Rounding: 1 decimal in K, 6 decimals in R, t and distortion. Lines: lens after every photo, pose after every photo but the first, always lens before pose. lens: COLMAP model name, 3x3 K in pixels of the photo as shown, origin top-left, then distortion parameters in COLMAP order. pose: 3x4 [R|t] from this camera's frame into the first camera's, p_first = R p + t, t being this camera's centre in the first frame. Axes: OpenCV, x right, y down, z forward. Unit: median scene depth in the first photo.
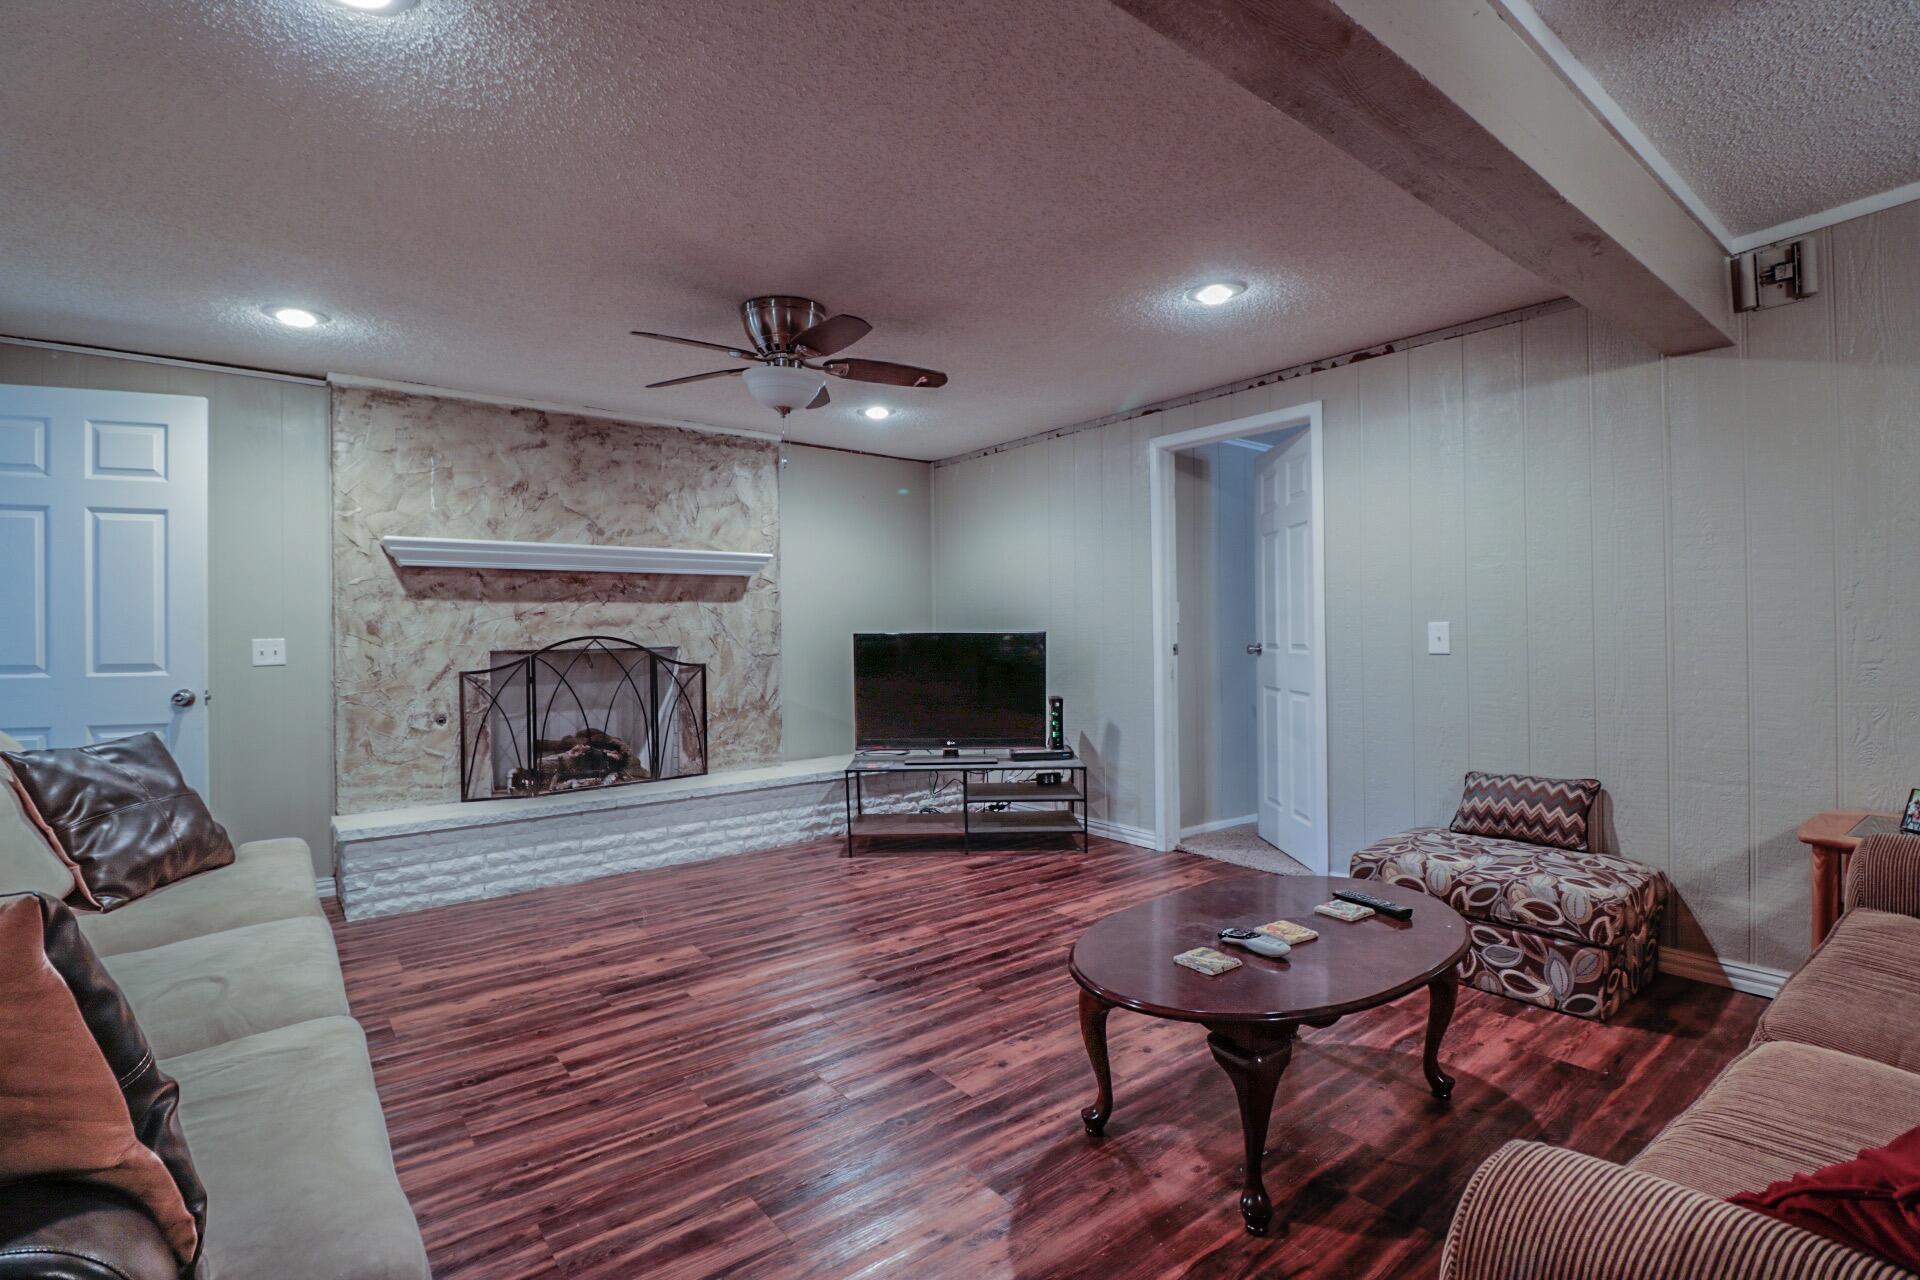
lens RADIAL K [[897.2, 0, 964.2], [0, 897.2, 634.6], [0, 0, 1]] dist [-0.019693, -0.003767]
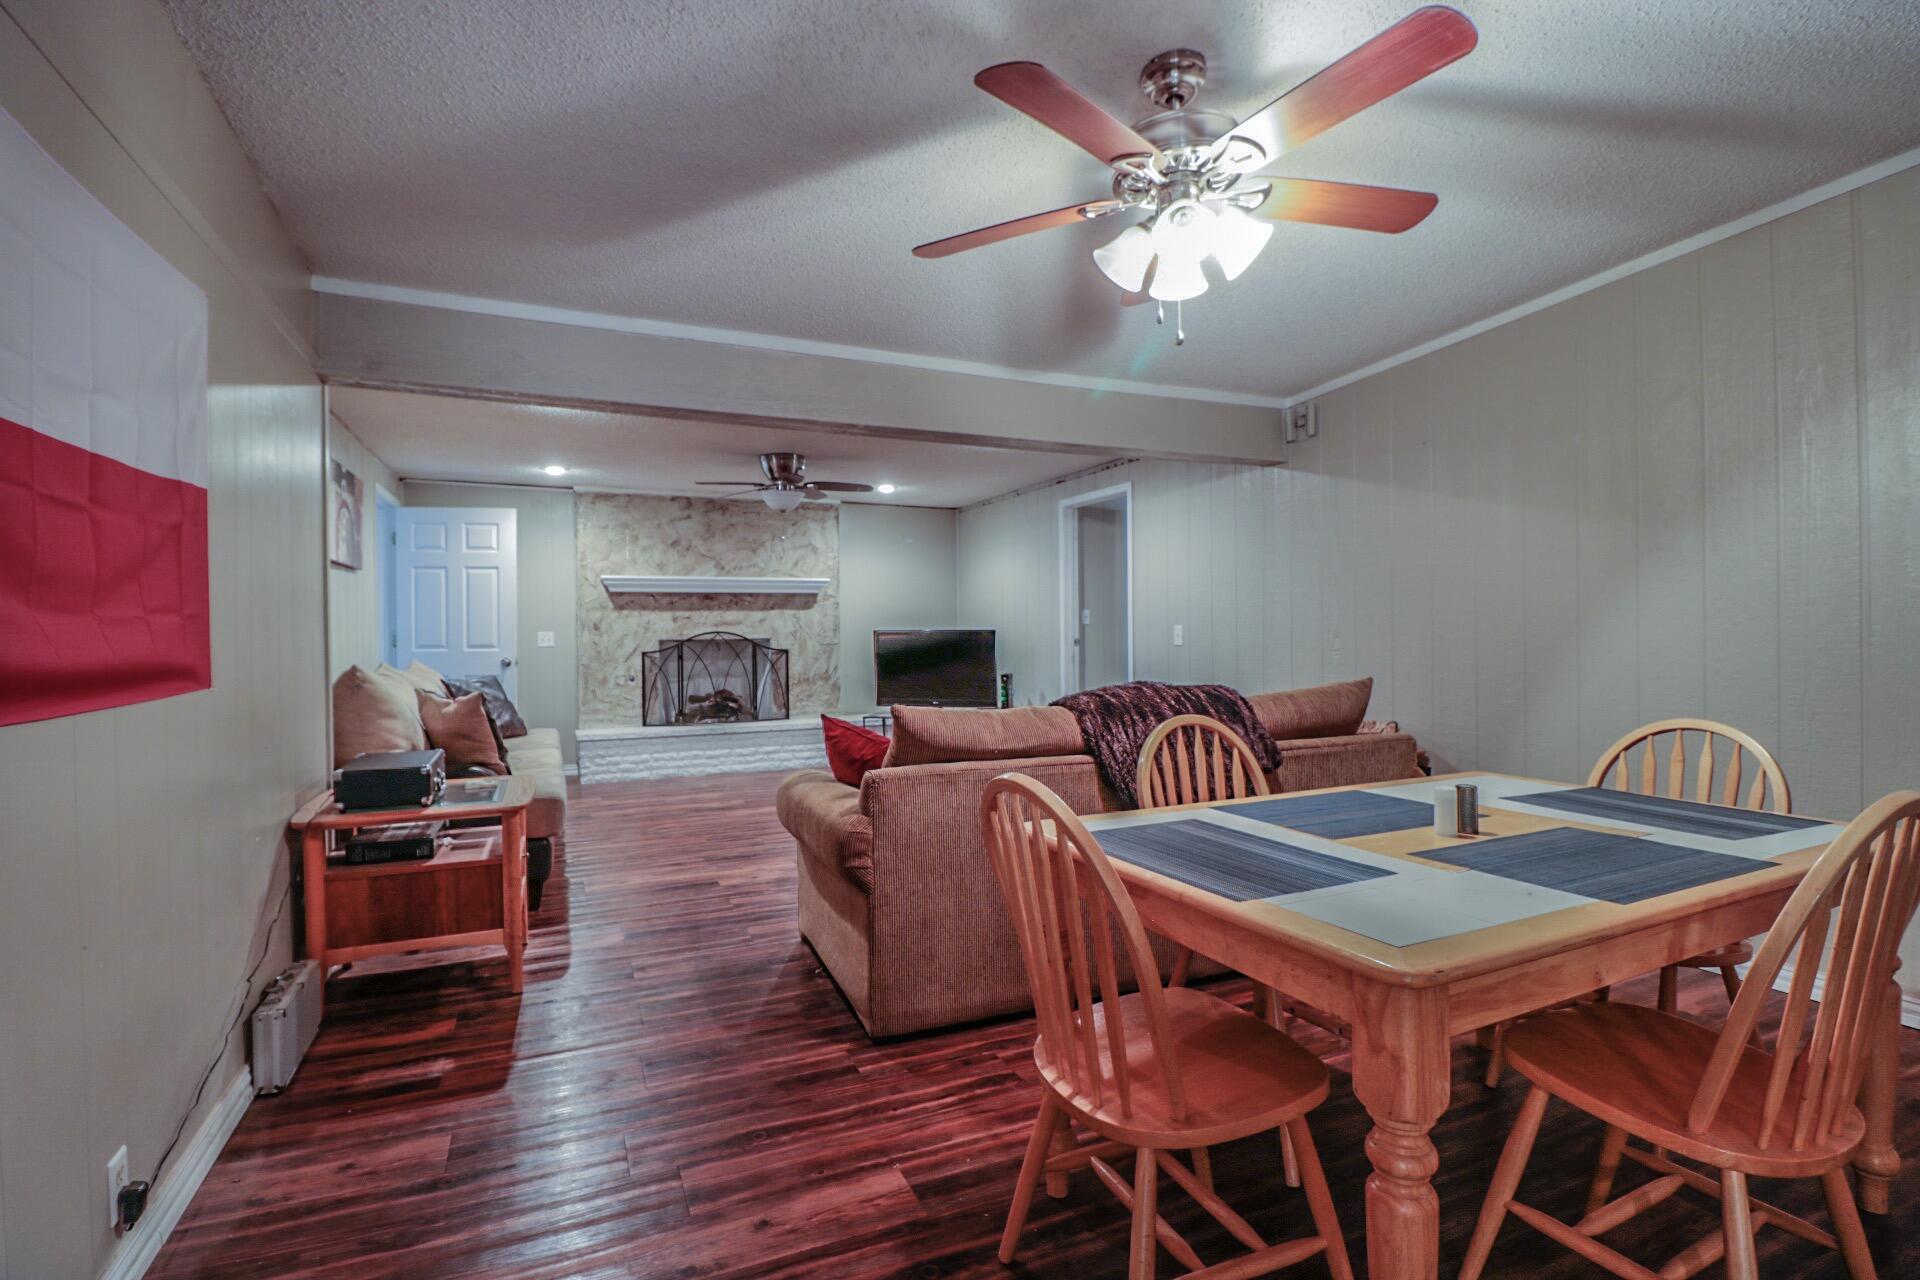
lens RADIAL K [[897.2, 0, 957.2], [0, 897.2, 637.1], [0, 0, 1]] dist [-0.019693, -0.003767]
pose [[0.968463, 0.006323, -0.249076, 0.454048], [-0.003855, 0.999939, 0.010398, -0.007216], [0.249126, -0.009110, 0.968428, -0.526110]]
